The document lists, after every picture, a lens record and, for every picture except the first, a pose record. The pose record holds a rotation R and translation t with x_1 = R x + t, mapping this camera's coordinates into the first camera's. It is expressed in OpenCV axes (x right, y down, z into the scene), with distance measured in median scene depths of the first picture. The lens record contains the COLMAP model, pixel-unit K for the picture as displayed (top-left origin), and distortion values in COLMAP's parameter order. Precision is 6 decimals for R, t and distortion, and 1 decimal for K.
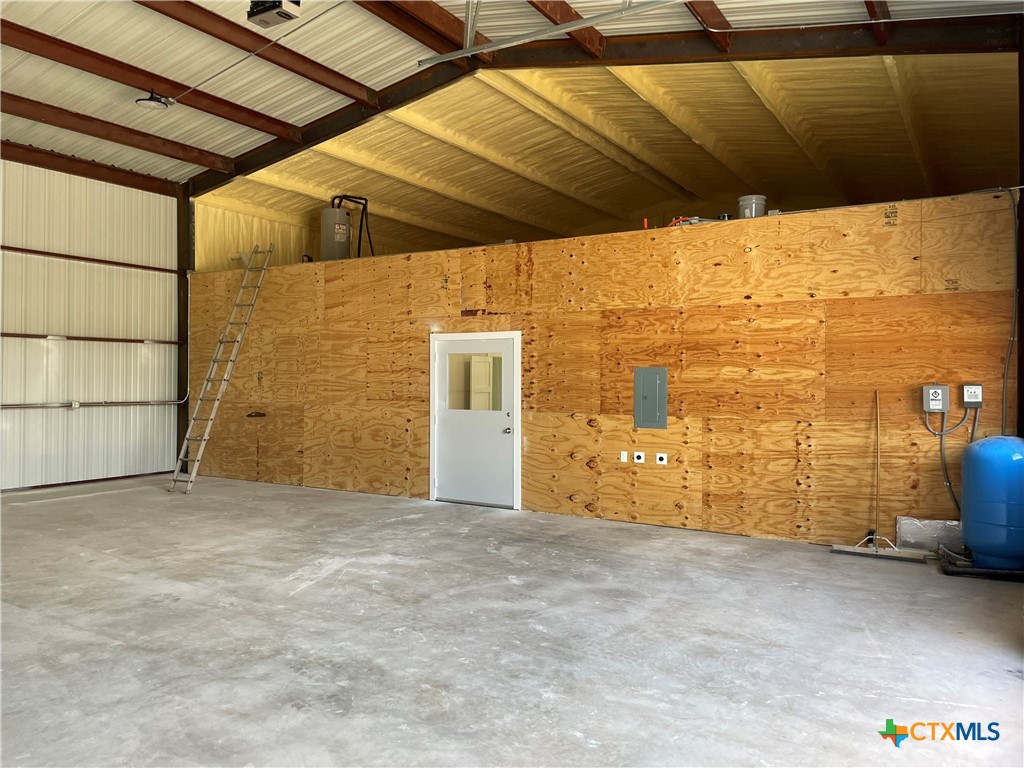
lens RADIAL K [[770.6, 0, 509.5], [0, 770.6, 380.6], [0, 0, 1]] dist [0.102007, -0.130766]
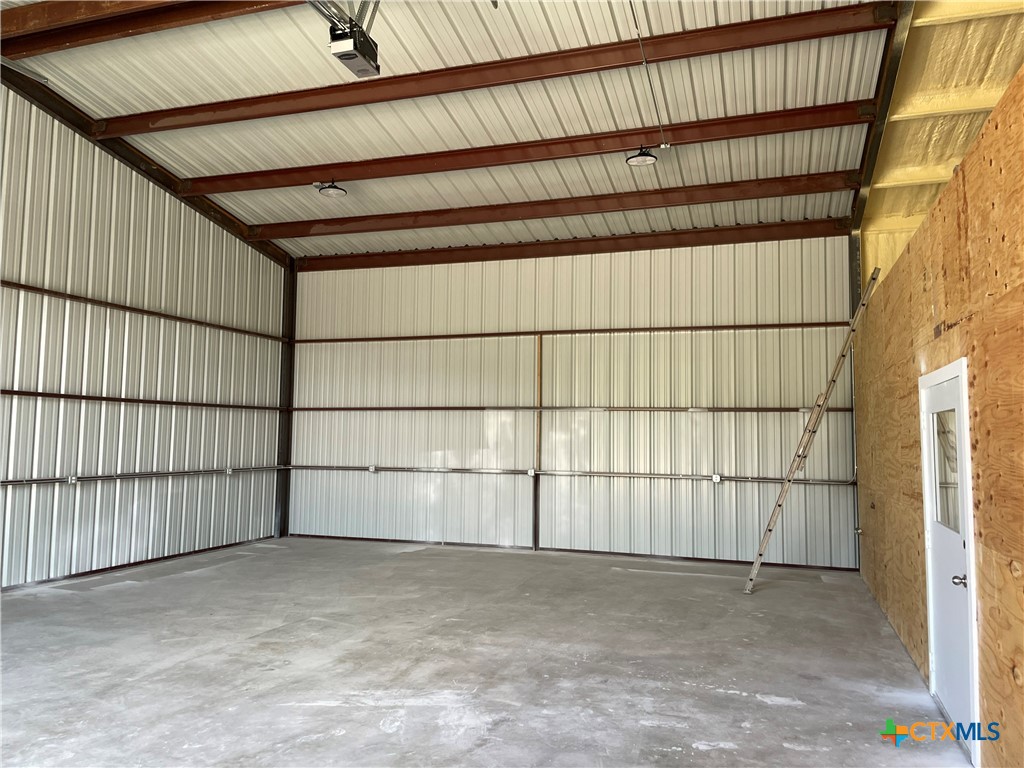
lens RADIAL K [[770.6, 0, 509.5], [0, 770.6, 380.6], [0, 0, 1]] dist [0.102007, -0.130766]
pose [[0.229000, -0.075726, -0.970477, 0.397552], [-0.016400, 0.996528, -0.081628, -0.008304], [0.973288, 0.034609, 0.226963, 0.645474]]
